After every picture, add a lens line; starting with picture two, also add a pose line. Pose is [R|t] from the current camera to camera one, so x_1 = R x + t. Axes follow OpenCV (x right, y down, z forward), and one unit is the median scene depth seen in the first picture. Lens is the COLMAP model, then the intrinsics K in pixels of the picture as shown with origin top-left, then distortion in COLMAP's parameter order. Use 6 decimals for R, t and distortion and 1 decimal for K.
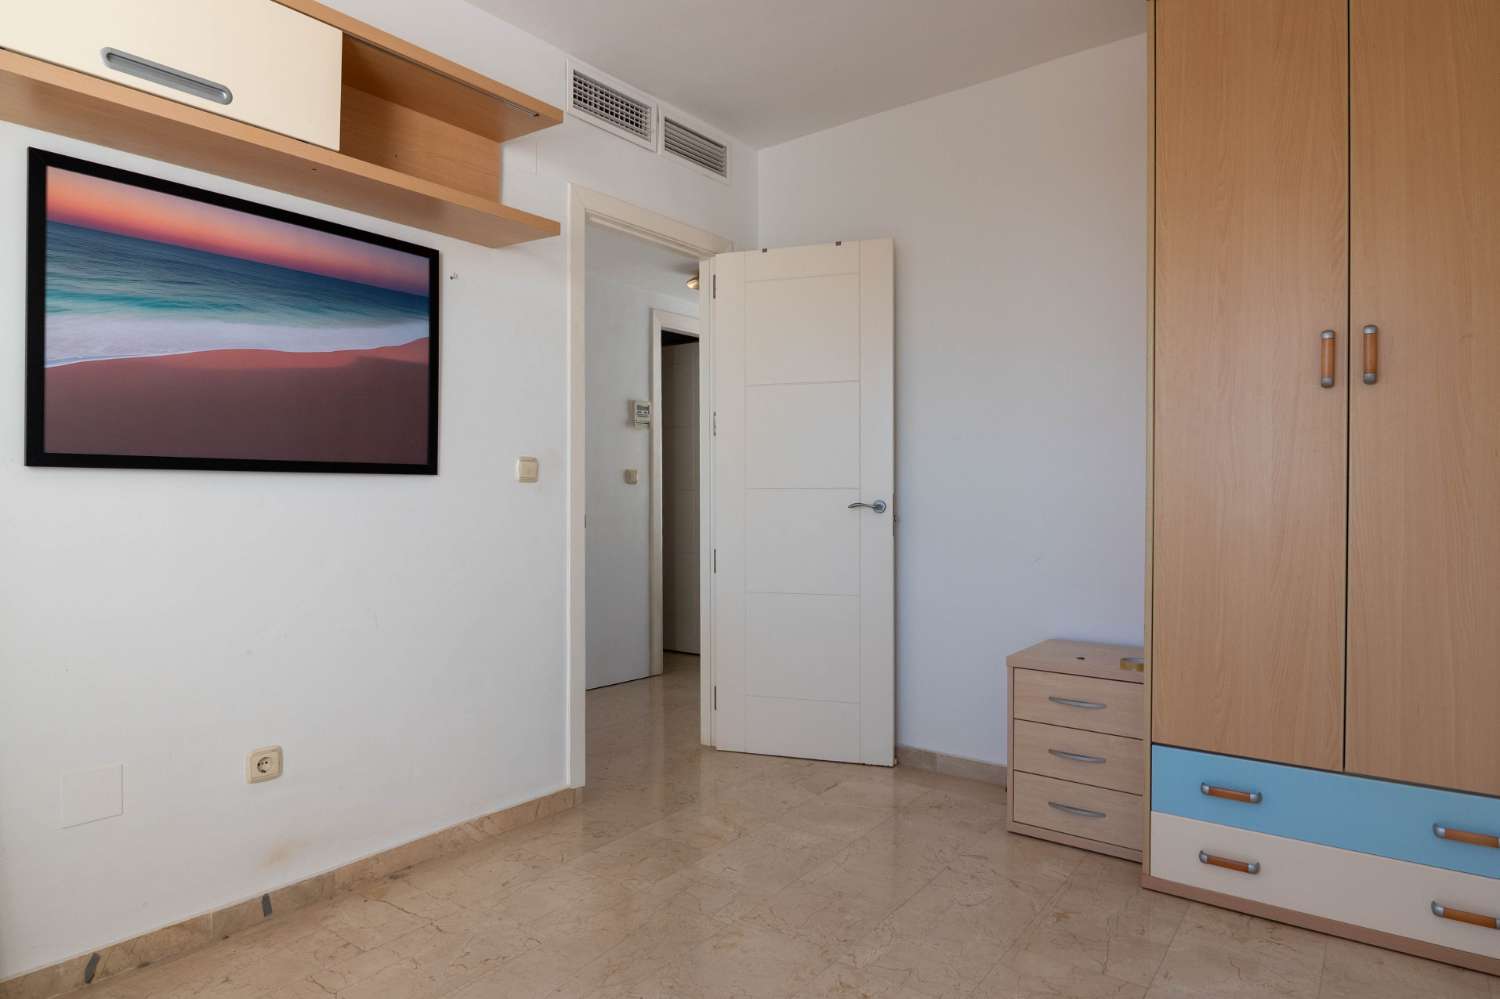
lens RADIAL K [[912.6, 0, 750.0], [0, 912.6, 499.5], [0, 0, 1]] dist [-0.003269, -0.005091]
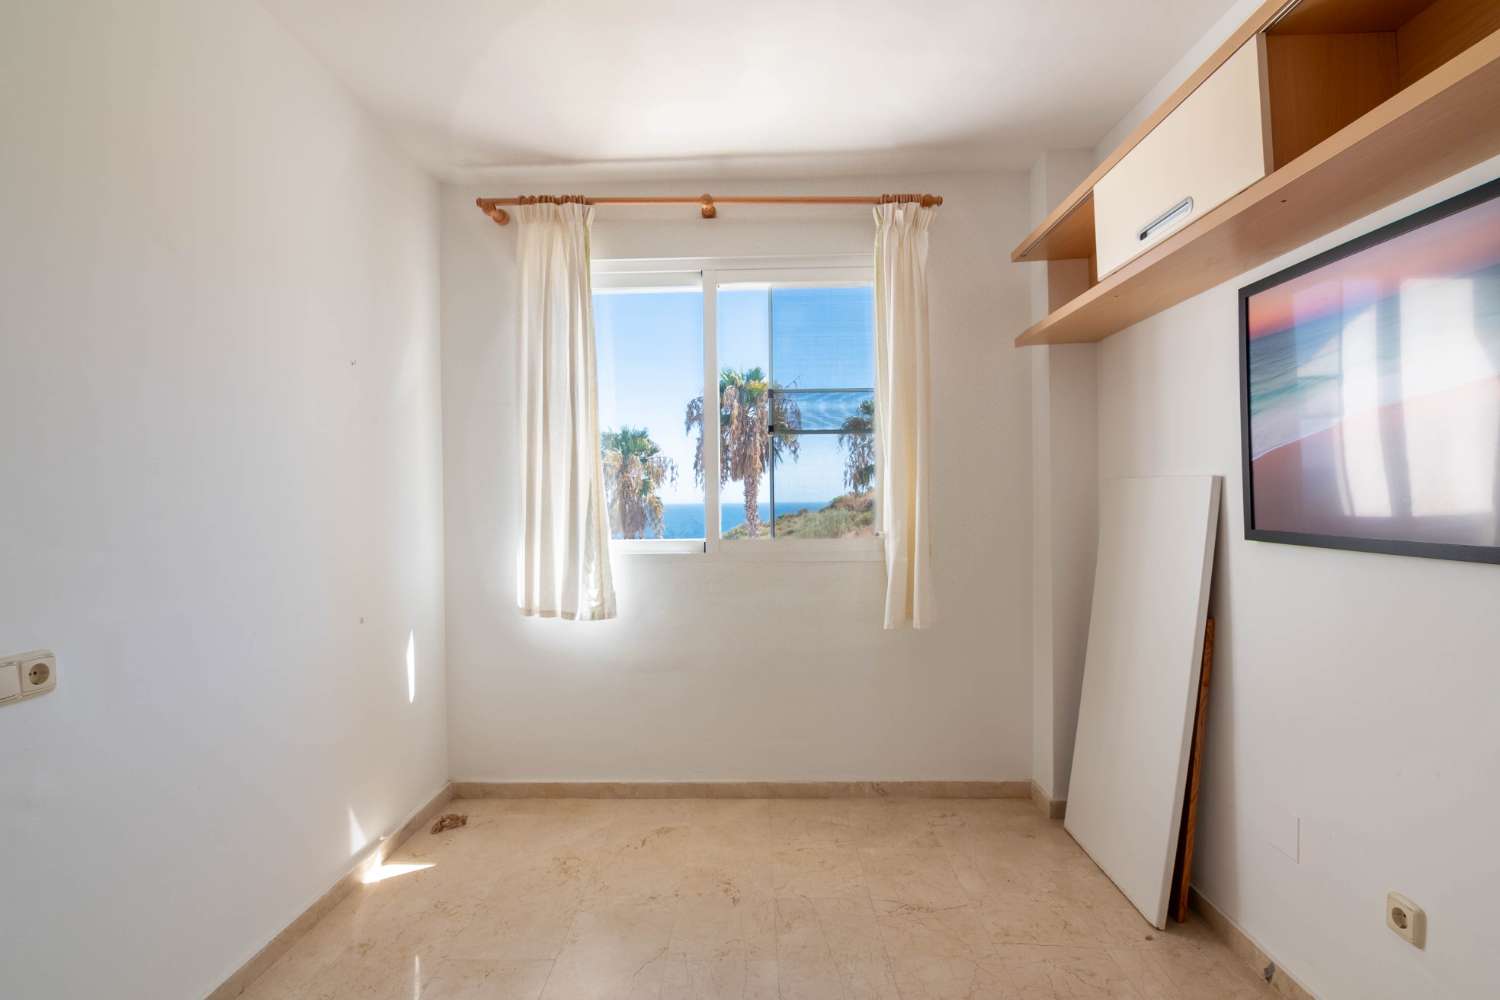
lens RADIAL K [[711.3, 0, 750.0], [0, 711.3, 500.0], [0, 0, 1]] dist [-0.000453, -0.000147]
pose [[-0.807065, 0.015280, -0.590264, 0.343196], [0.015267, 0.999871, 0.005009, -0.104962], [0.590265, -0.004969, -0.807194, 1.358763]]
